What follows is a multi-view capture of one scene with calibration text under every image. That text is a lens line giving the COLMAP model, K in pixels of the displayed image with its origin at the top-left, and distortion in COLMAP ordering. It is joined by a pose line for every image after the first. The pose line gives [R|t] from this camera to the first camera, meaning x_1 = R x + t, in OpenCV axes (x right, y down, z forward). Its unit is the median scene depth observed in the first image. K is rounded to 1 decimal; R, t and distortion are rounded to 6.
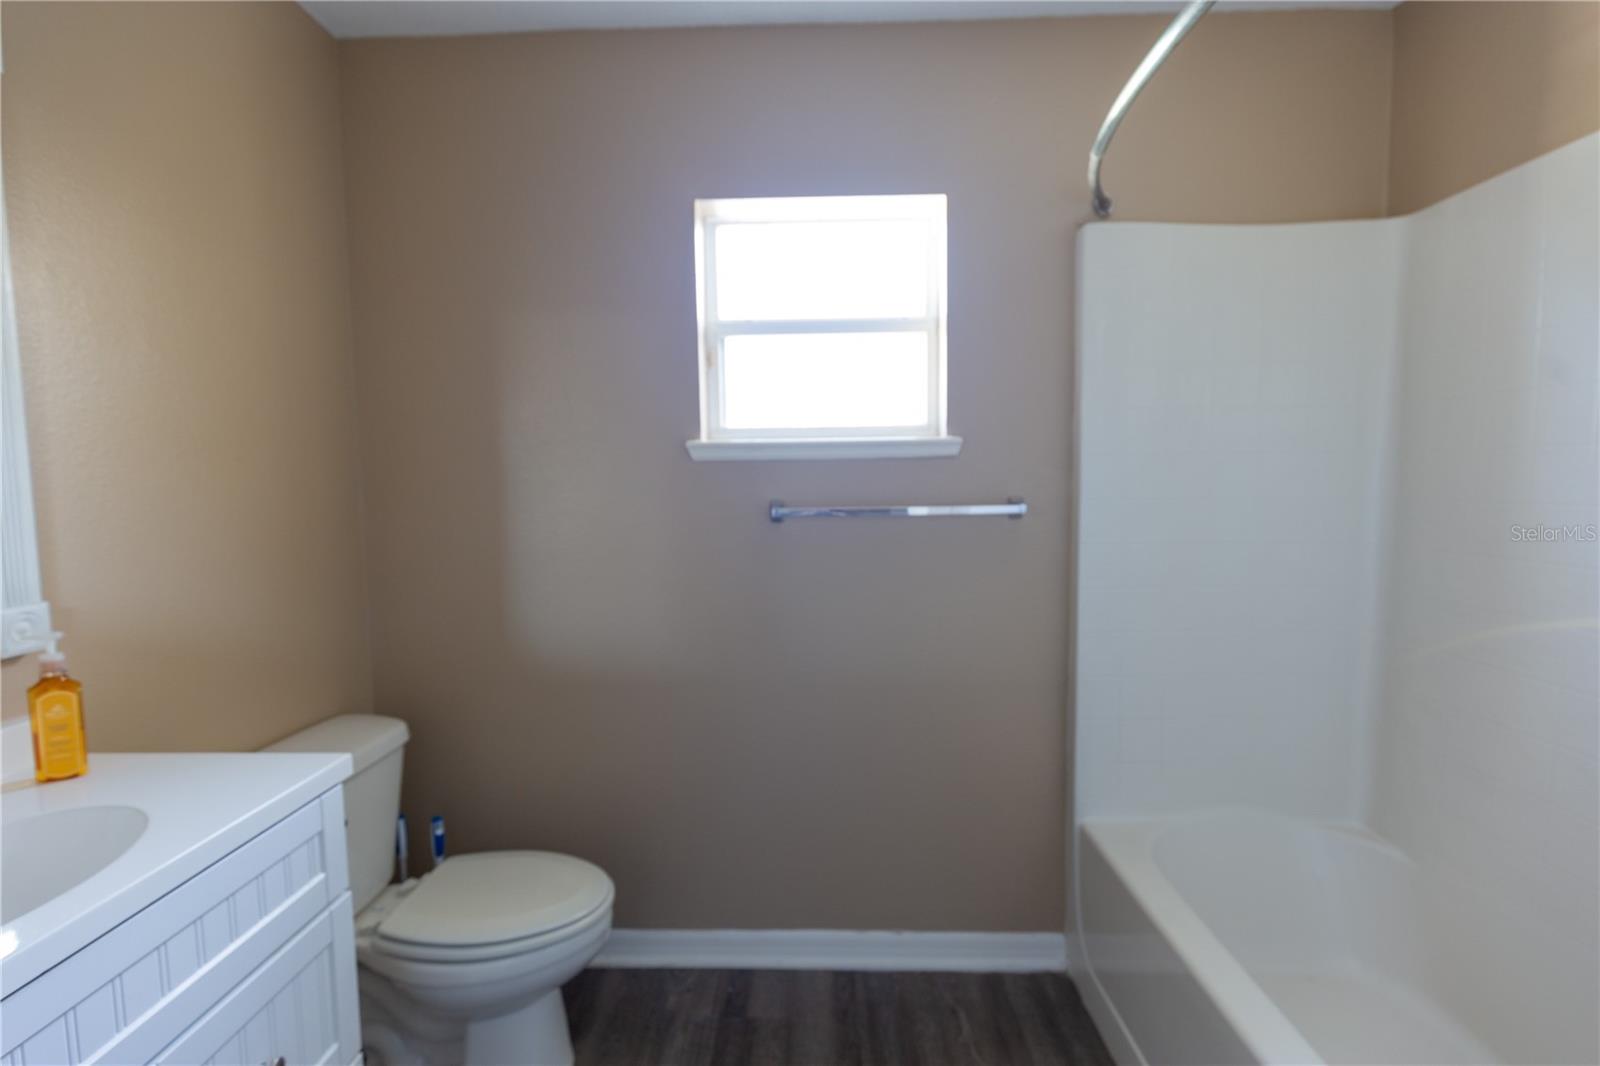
lens RADIAL K [[727.6, 0, 799.1], [0, 727.6, 526.2], [0, 0, 1]] dist [0.010965, -0.000800]
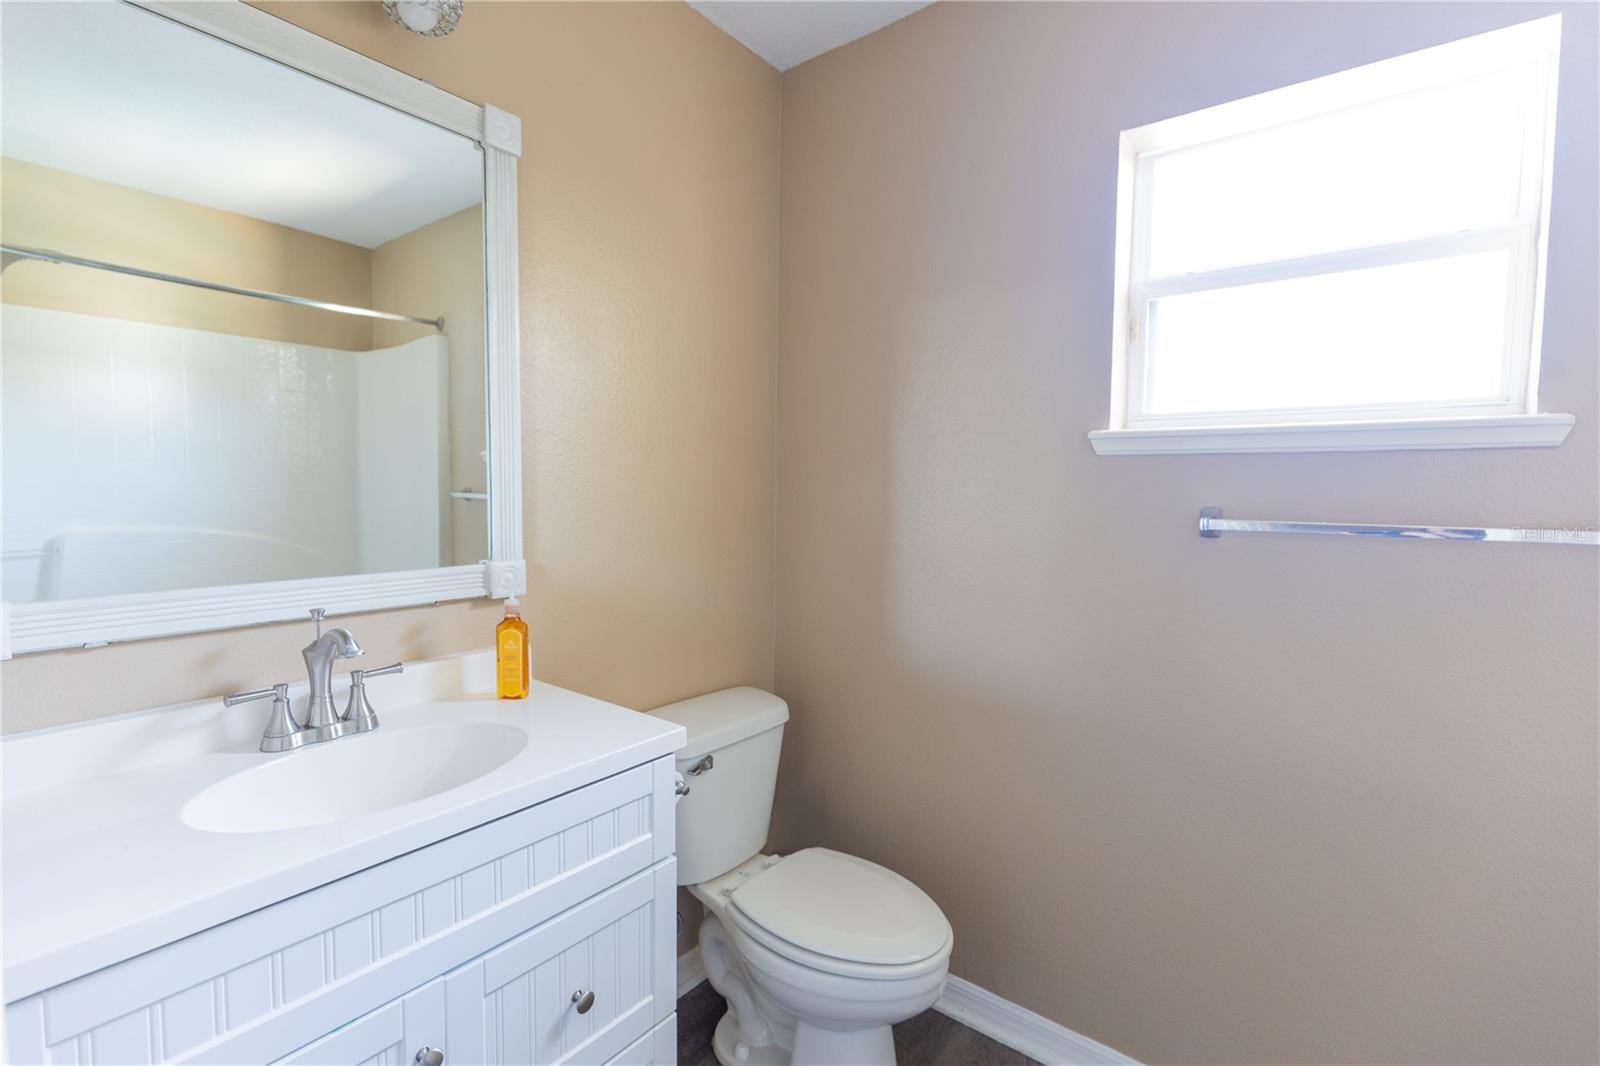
lens RADIAL K [[727.6, 0, 799.1], [0, 727.6, 526.2], [0, 0, 1]] dist [0.010965, -0.000800]
pose [[0.802706, 0.055690, -0.593770, 0.083893], [-0.059052, 0.998160, 0.013788, -0.001668], [0.593445, 0.023995, 0.804517, 0.160487]]
